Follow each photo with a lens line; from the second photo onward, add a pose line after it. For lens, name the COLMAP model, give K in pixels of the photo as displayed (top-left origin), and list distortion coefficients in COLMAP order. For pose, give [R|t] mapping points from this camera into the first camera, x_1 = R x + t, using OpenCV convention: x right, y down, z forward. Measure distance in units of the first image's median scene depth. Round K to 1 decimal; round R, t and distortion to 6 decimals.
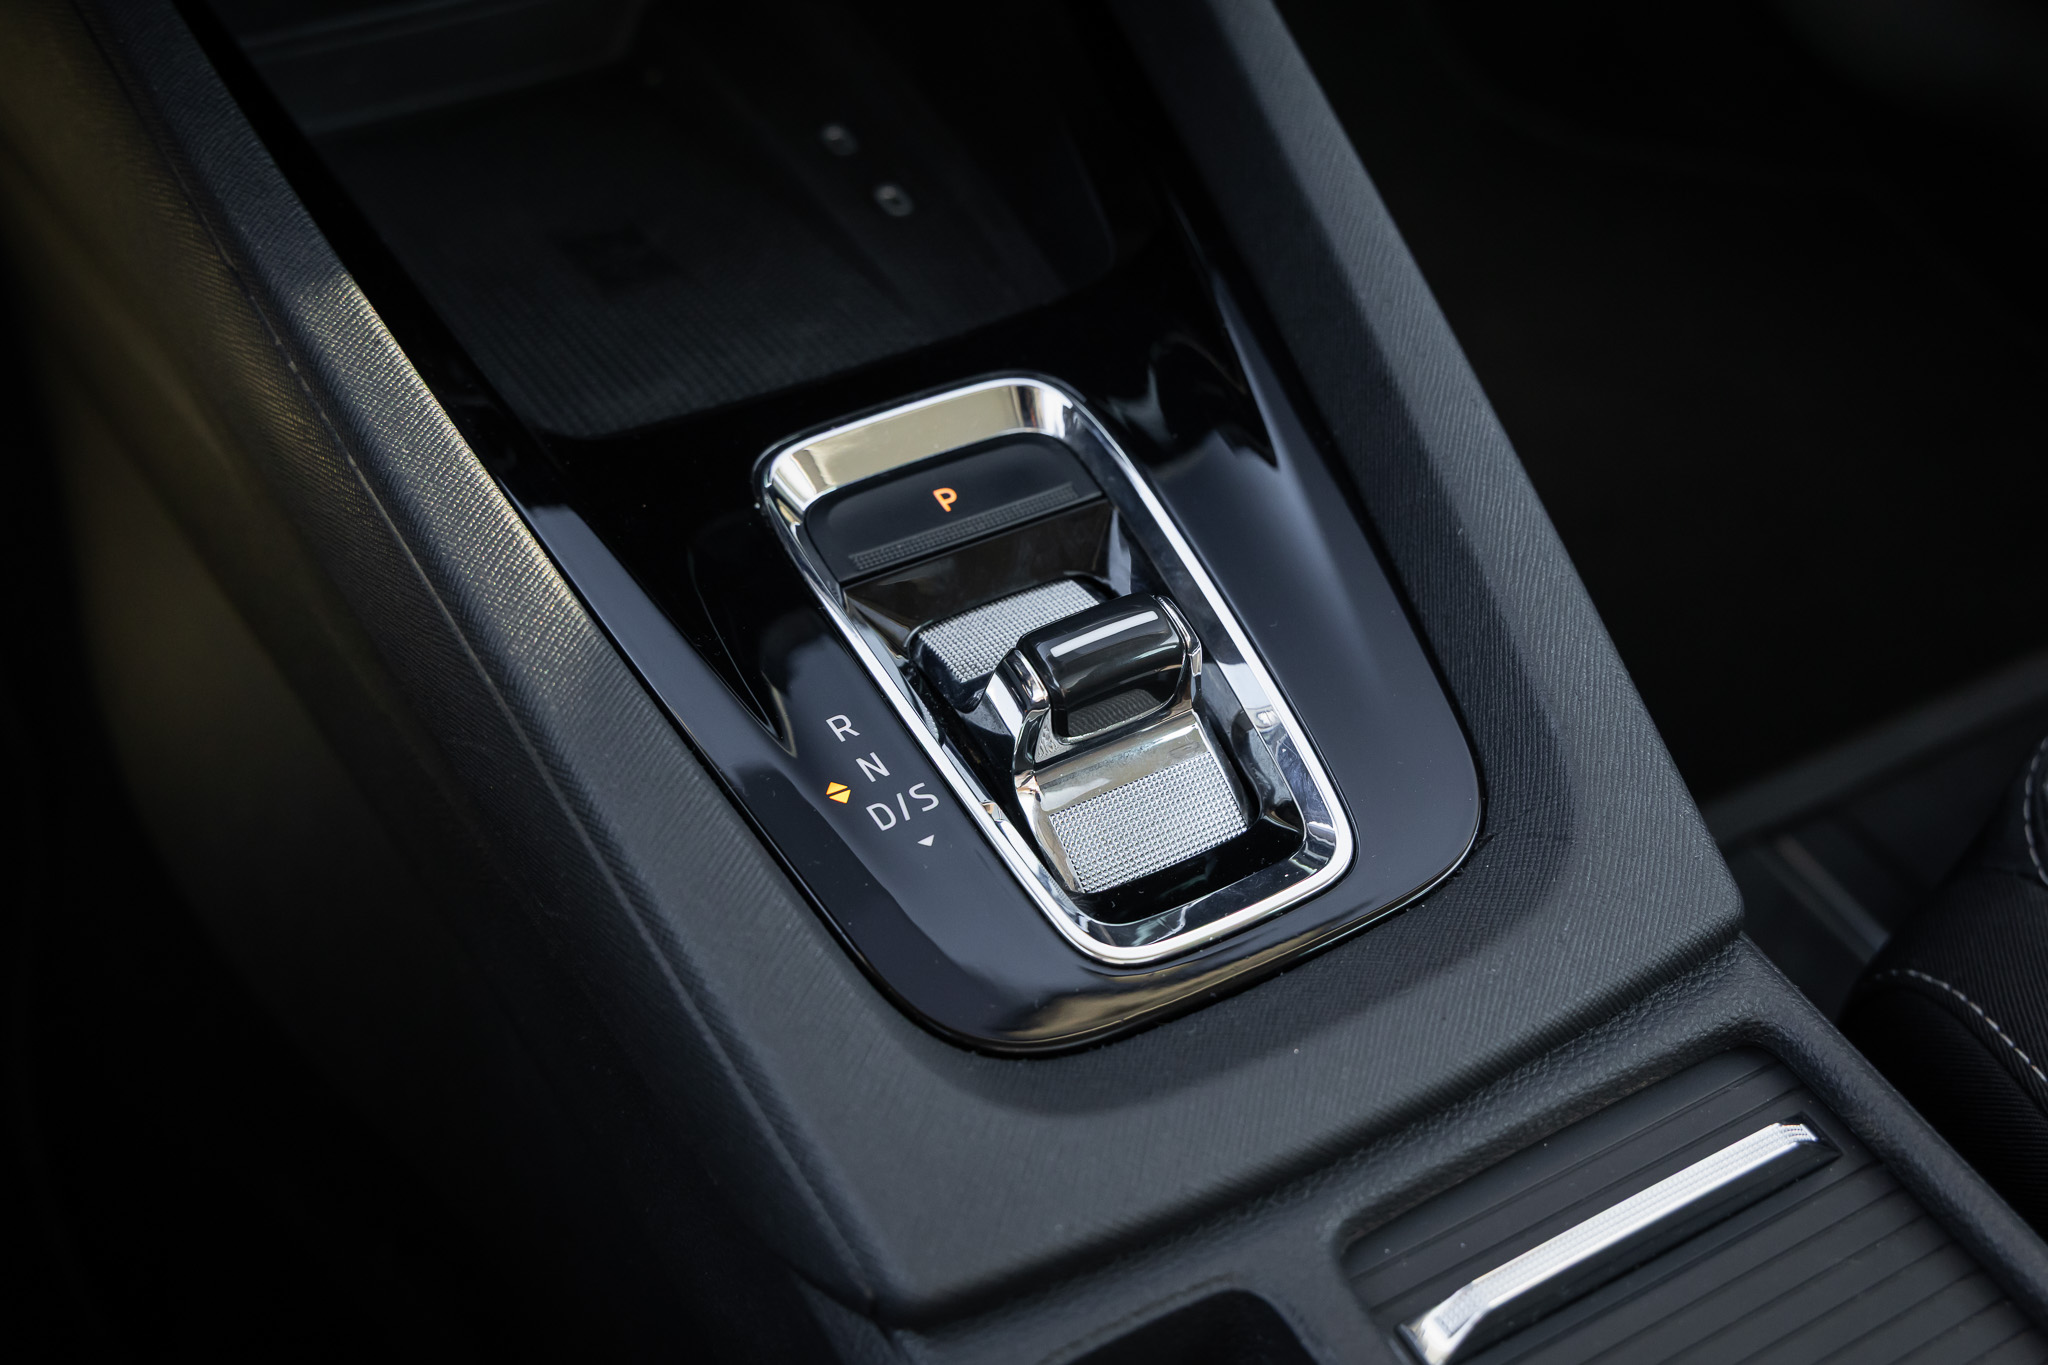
lens RADIAL K [[2461.3, 0, 1024.0], [0, 2461.3, 682.5], [0, 0, 1]] dist [0.059983, 0.012181]
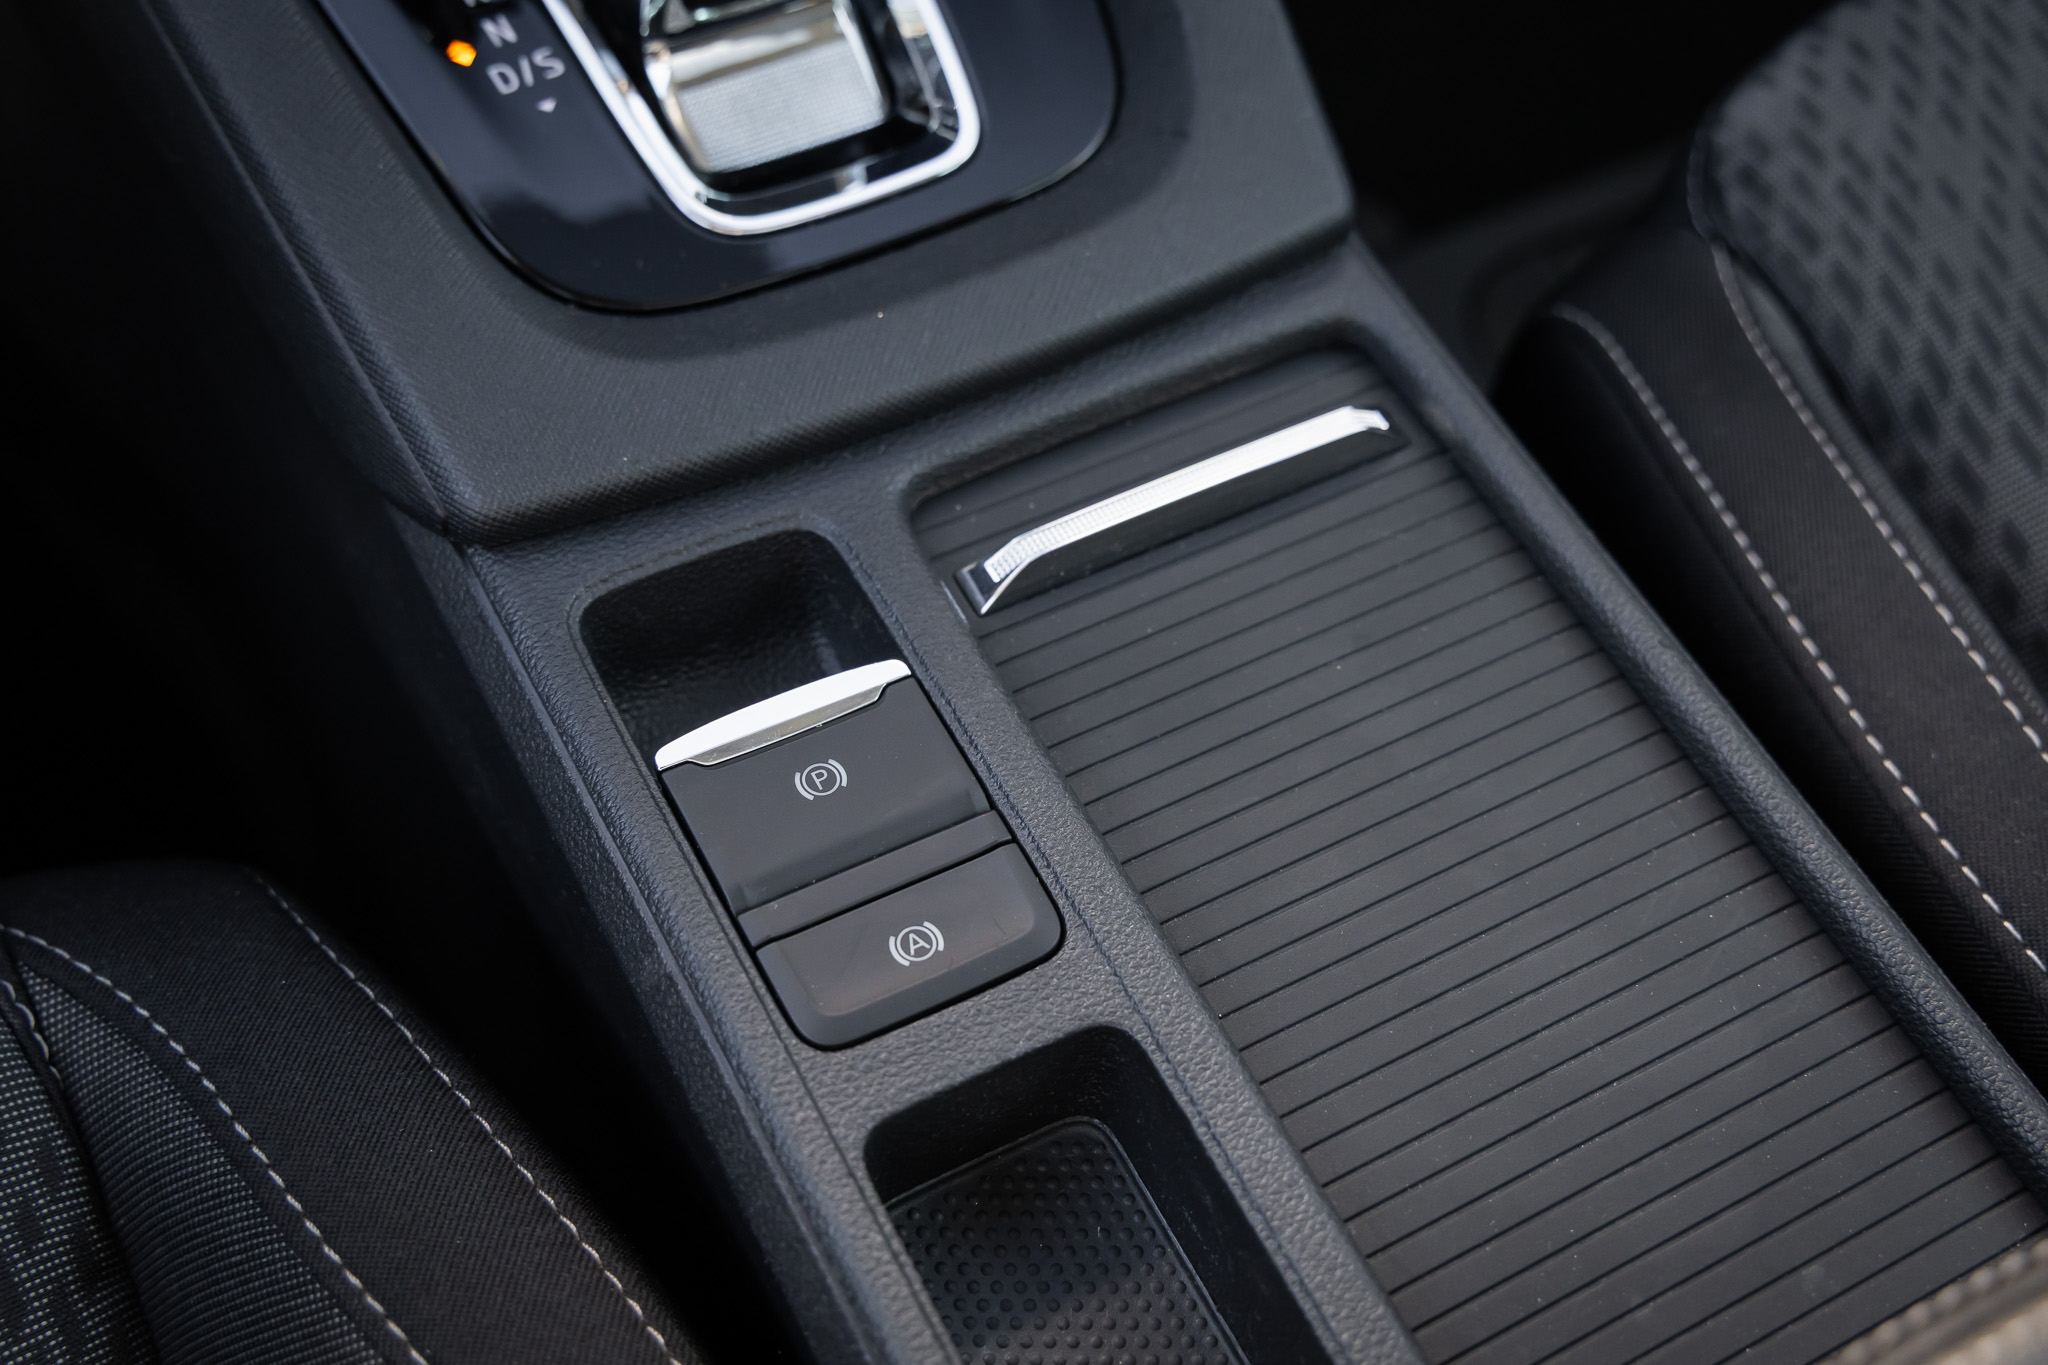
lens RADIAL K [[2461.3, 0, 1024.0], [0, 2461.3, 682.5], [0, 0, 1]] dist [0.059983, 0.012181]
pose [[0.999144, 0.040675, 0.007562, 0.168866], [-0.041368, 0.979757, 0.195868, 0.095632], [0.000558, -0.196013, 0.980601, -0.043532]]
